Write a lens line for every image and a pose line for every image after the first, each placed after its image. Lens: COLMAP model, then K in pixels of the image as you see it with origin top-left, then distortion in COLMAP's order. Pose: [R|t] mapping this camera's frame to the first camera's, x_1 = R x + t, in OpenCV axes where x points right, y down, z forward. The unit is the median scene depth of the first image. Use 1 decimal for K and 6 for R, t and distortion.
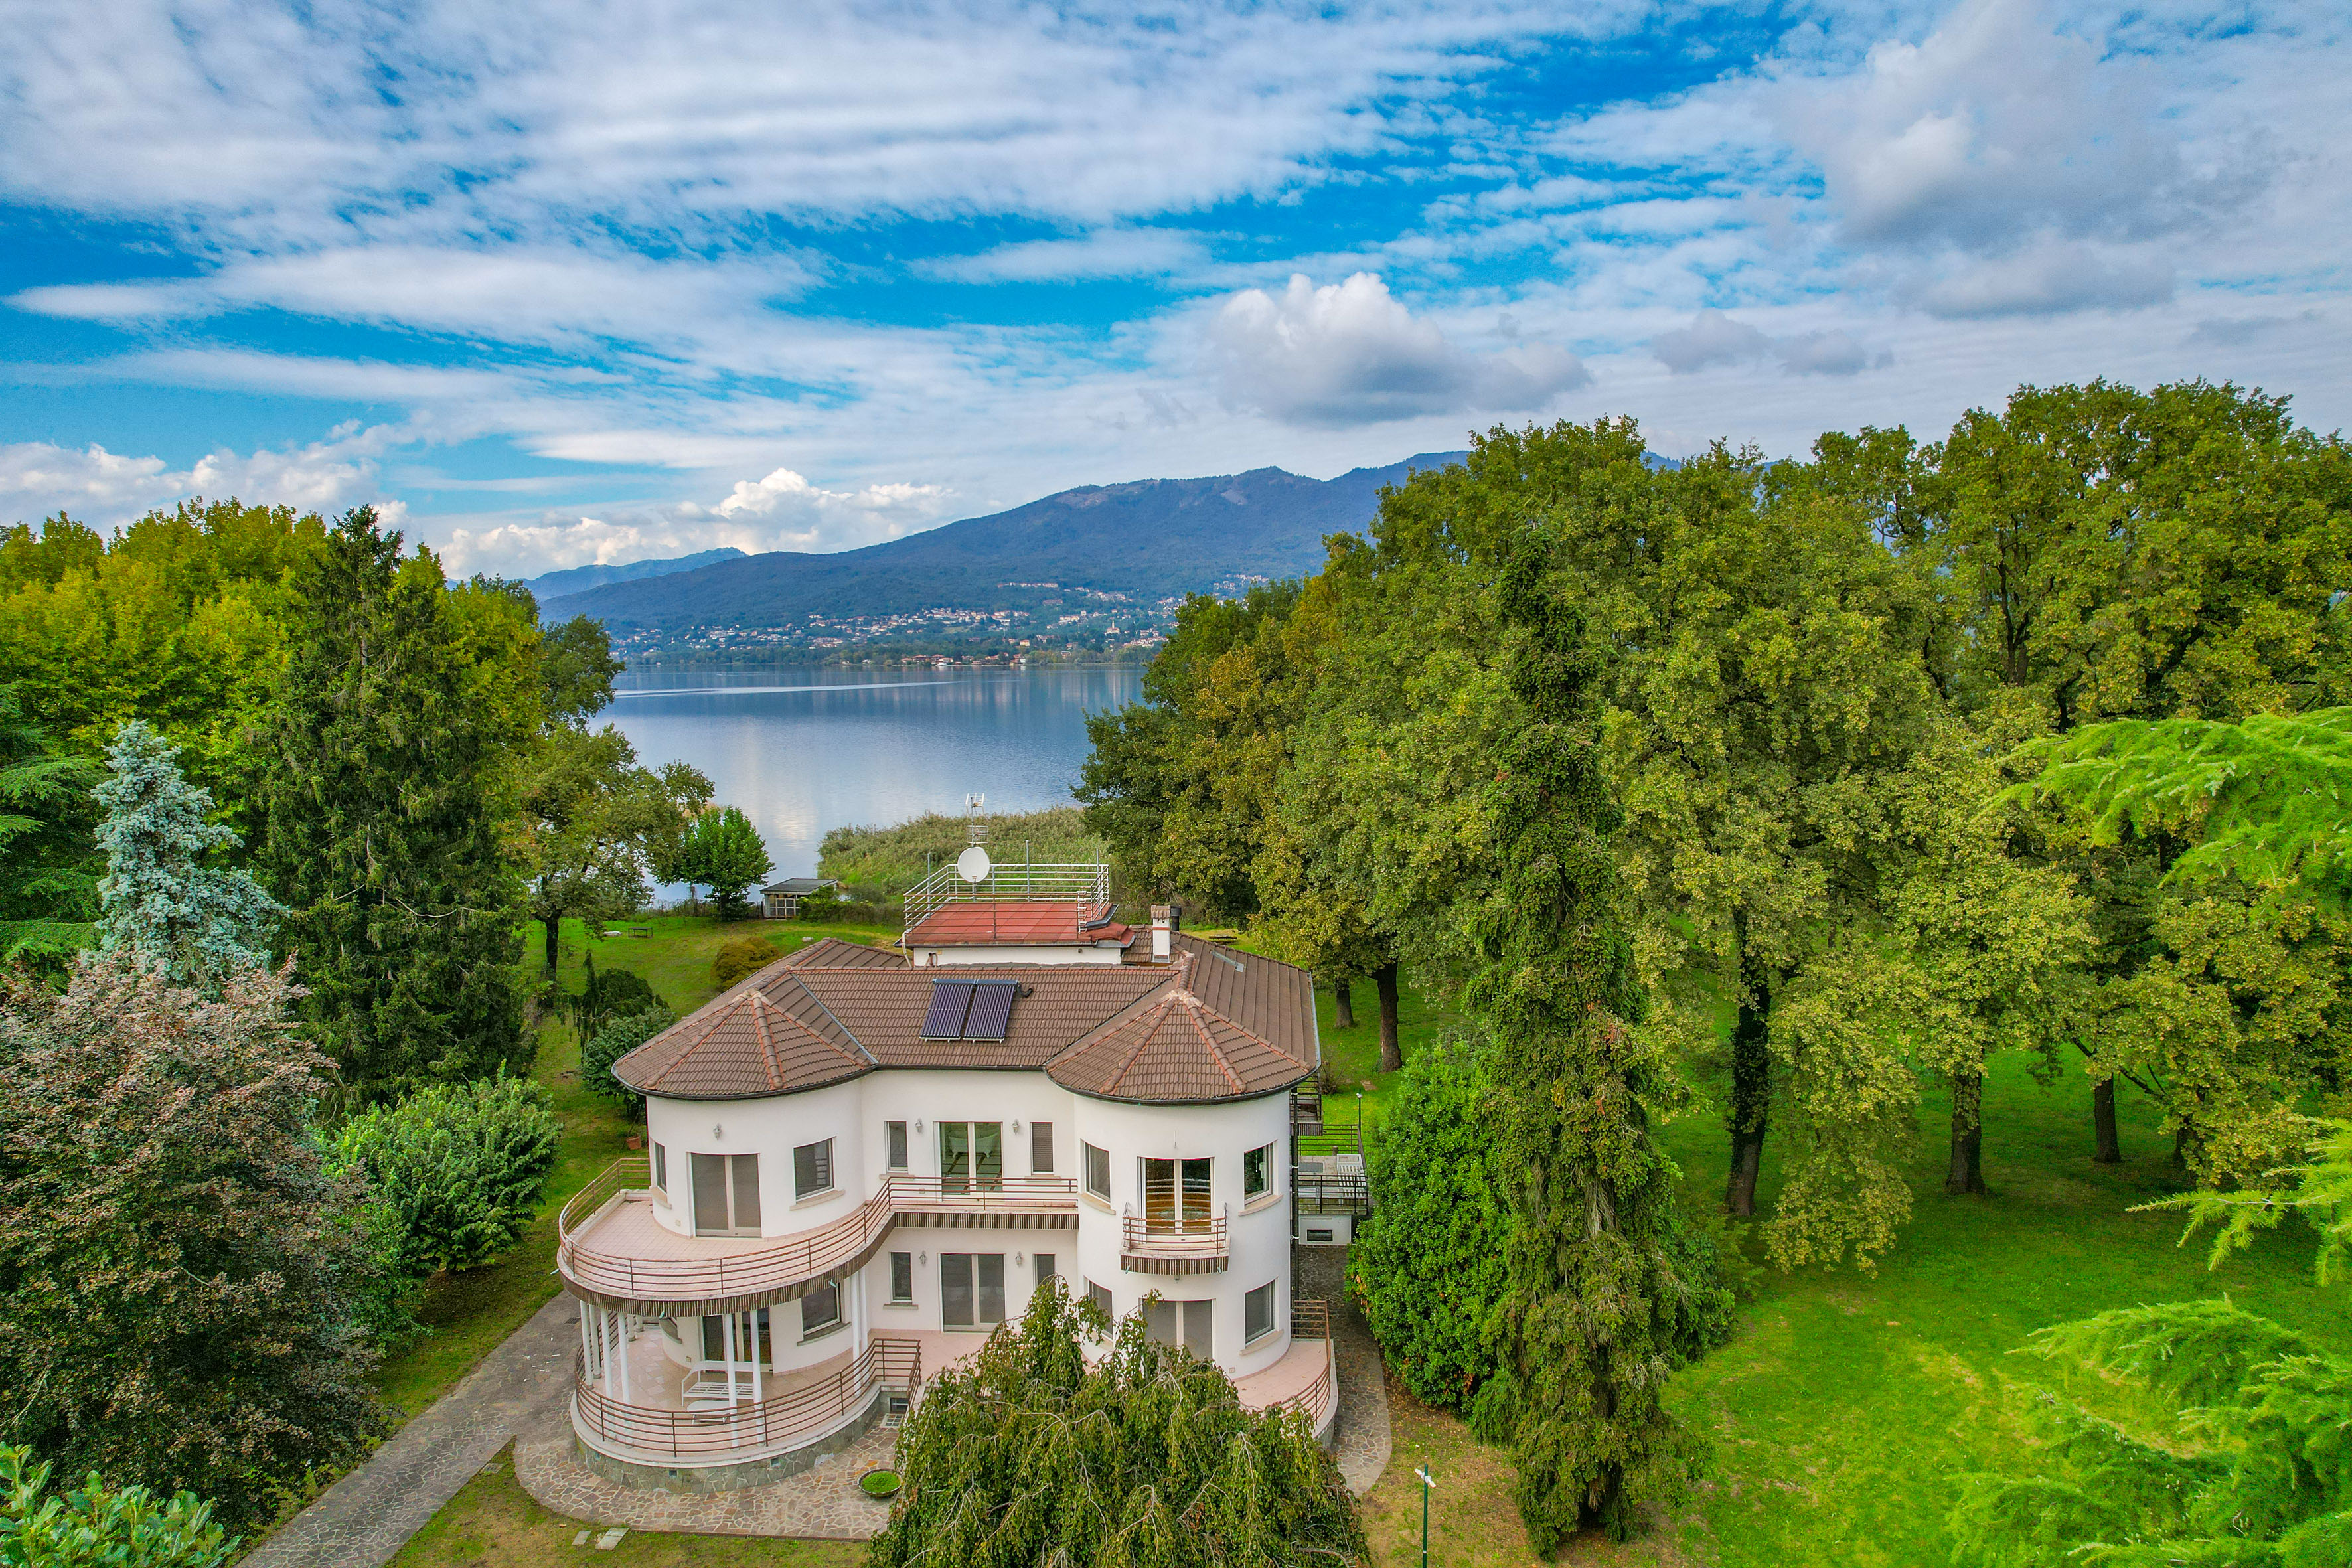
lens RADIAL K [[1501.2, 0, 1176.0], [0, 1501.2, 784.0], [0, 0, 1]] dist [-0.077740, 0.069343]
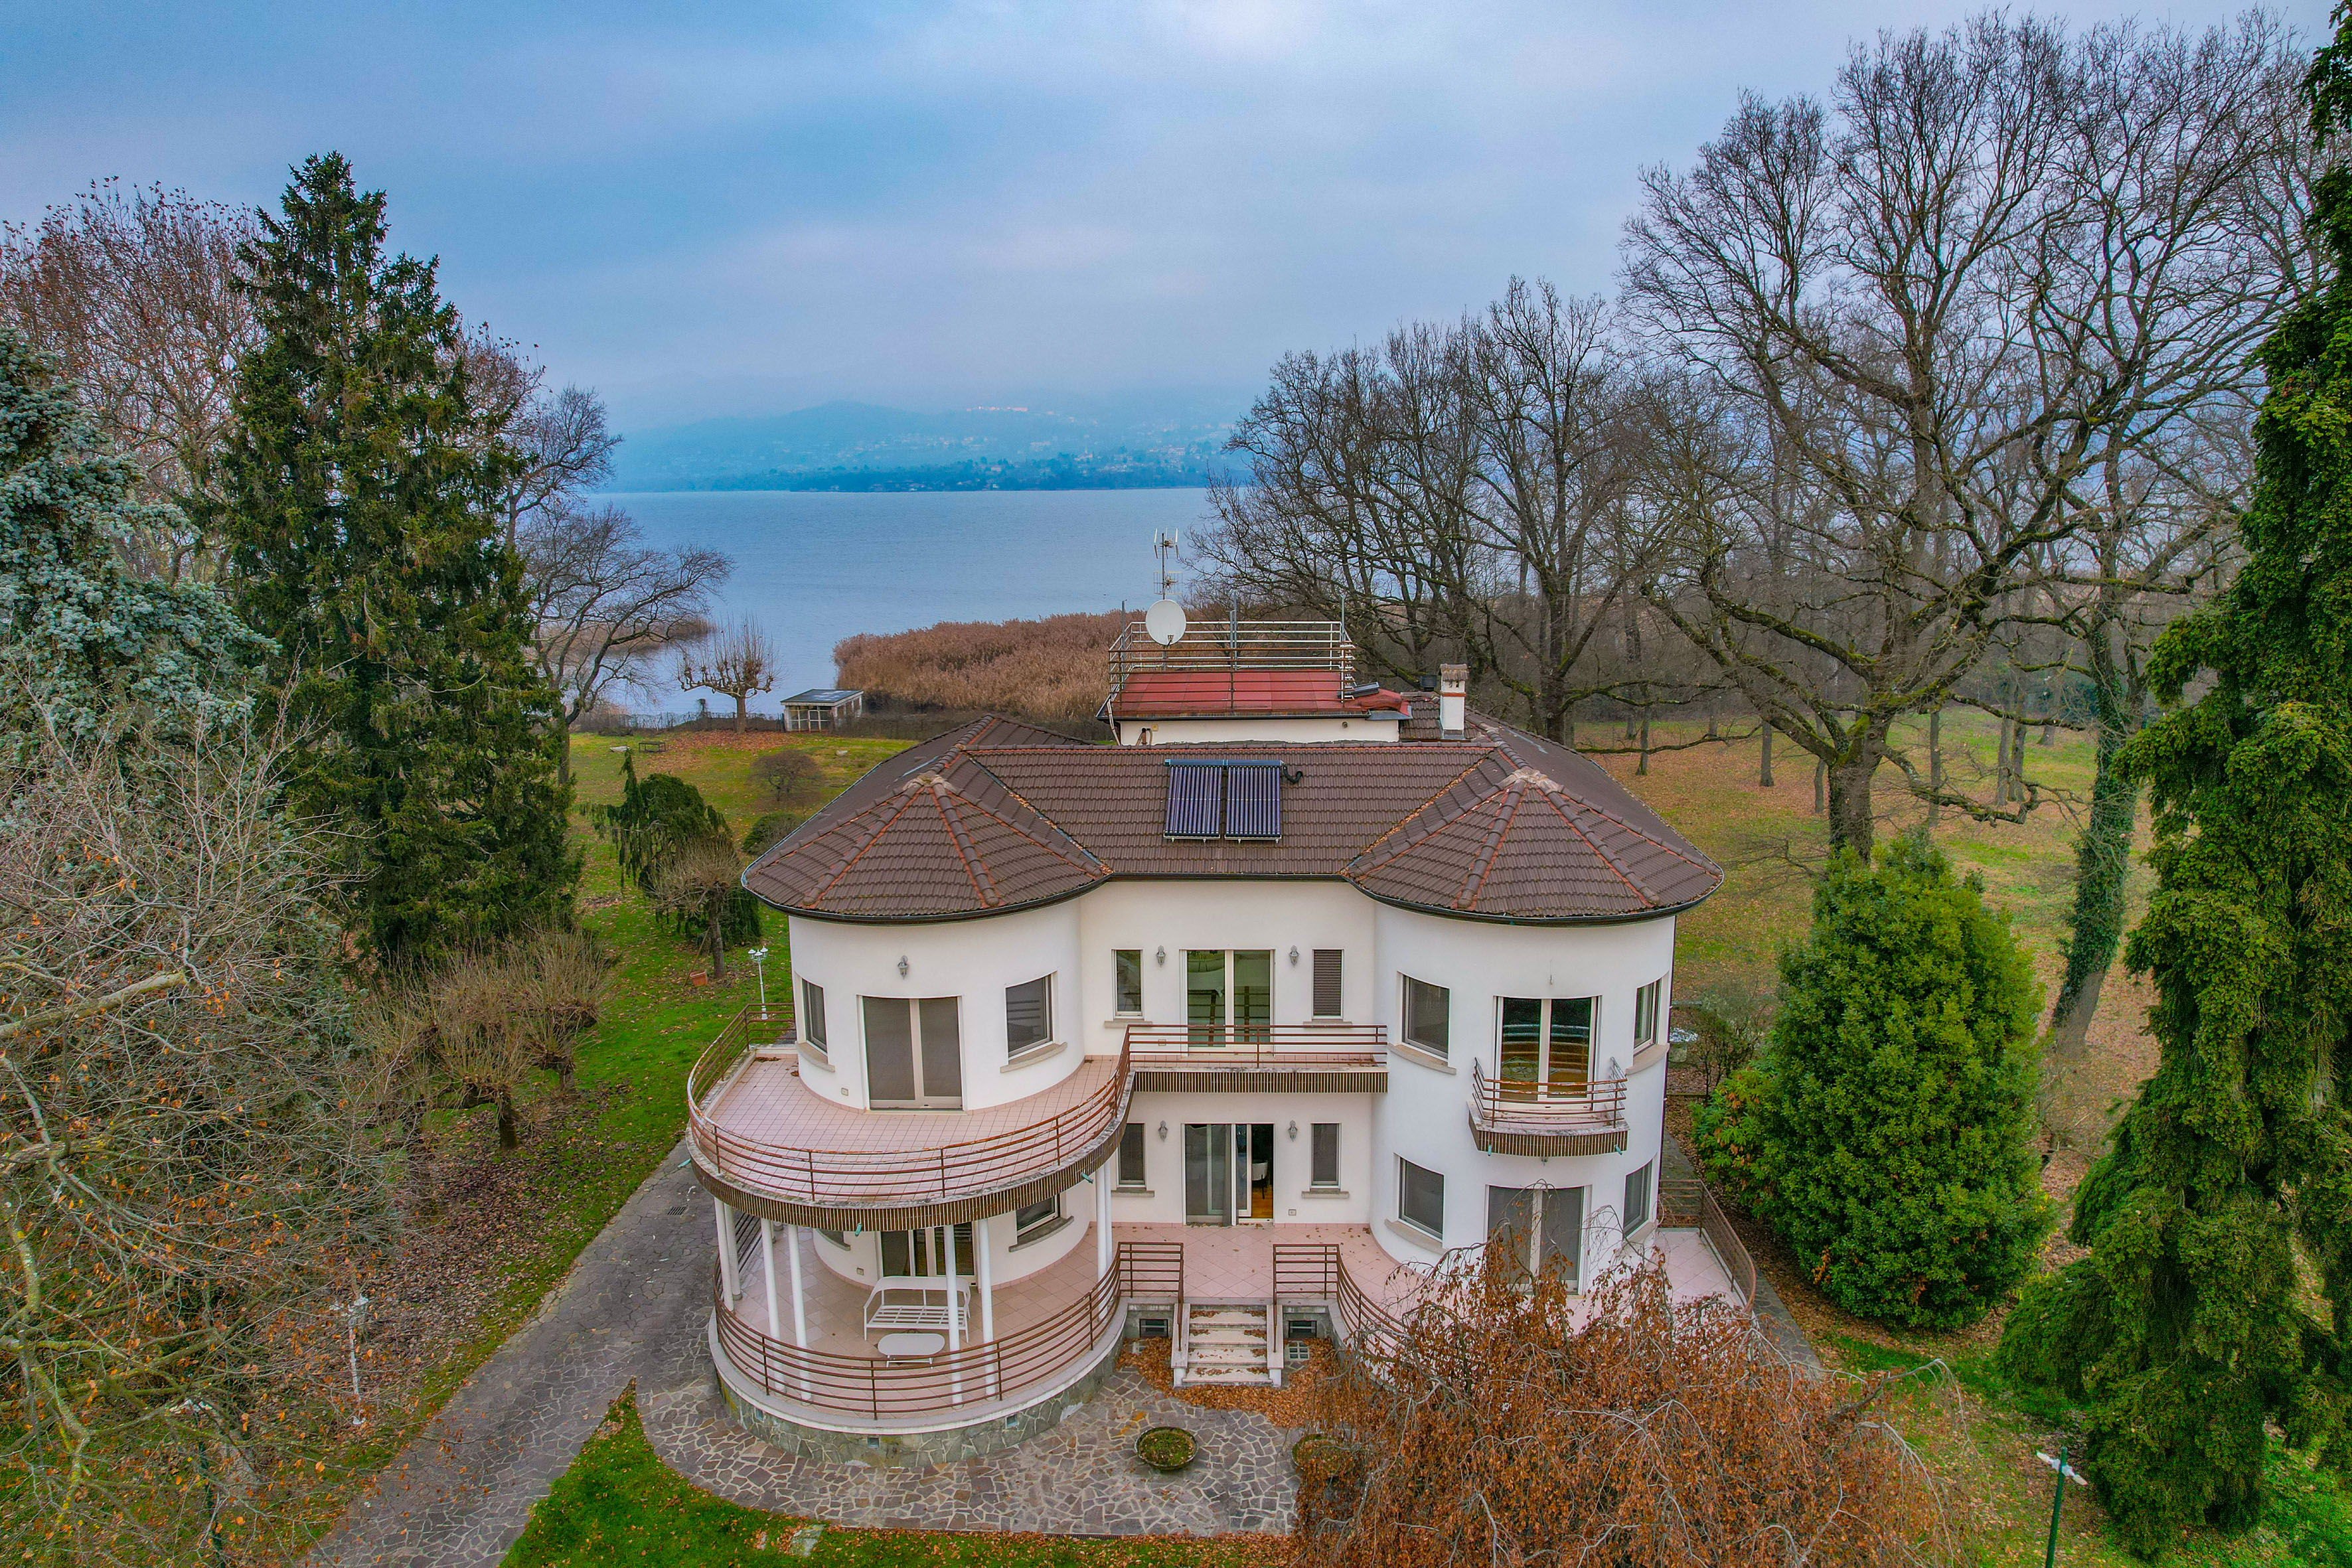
lens RADIAL K [[1502.5, 0, 1176.0], [0, 1502.5, 784.0], [0, 0, 1]] dist [-0.064337, 0.055971]
pose [[0.999833, -0.002180, 0.018168, -0.181188], [0.000110, 0.993576, 0.113171, 0.062443], [-0.018298, -0.113150, 0.993409, 0.280510]]
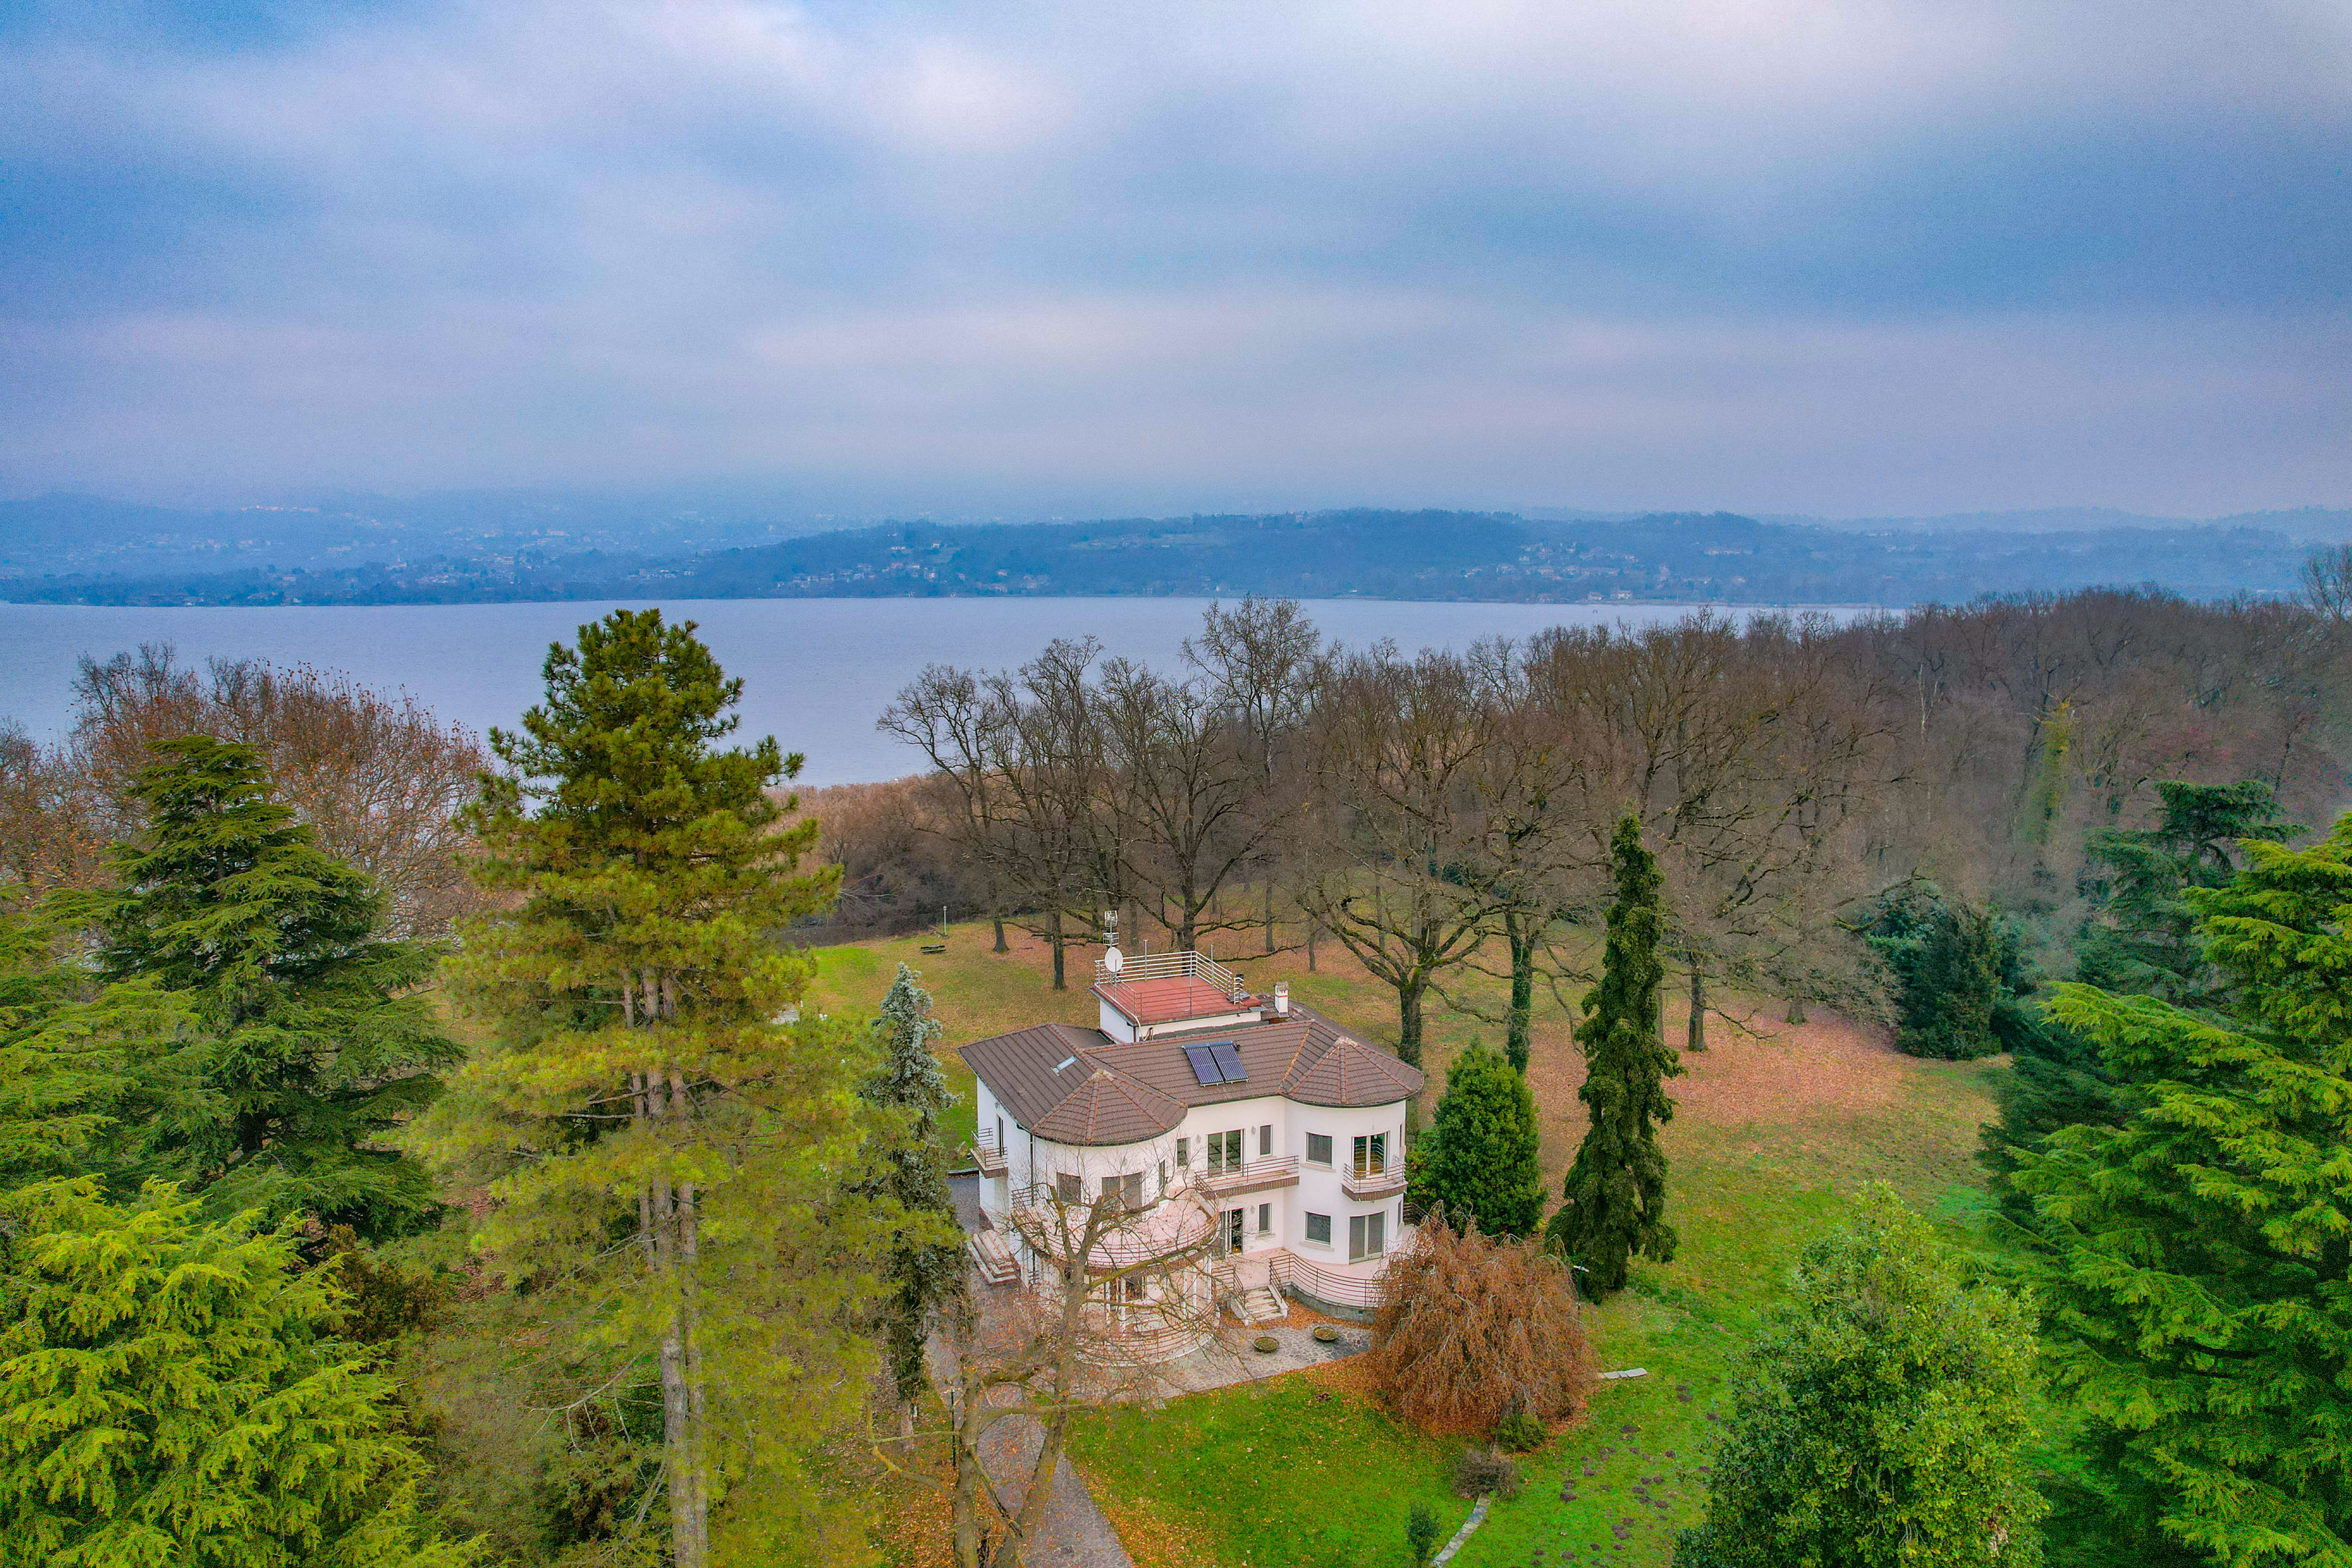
lens RADIAL K [[1502.5, 0, 1176.0], [0, 1502.5, 784.0], [0, 0, 1]] dist [-0.064337, 0.055971]
pose [[0.903559, -0.047085, 0.425869, -0.882202], [0.028760, 0.998367, 0.049361, -0.239182], [-0.427498, -0.032352, 0.903437, -0.450435]]
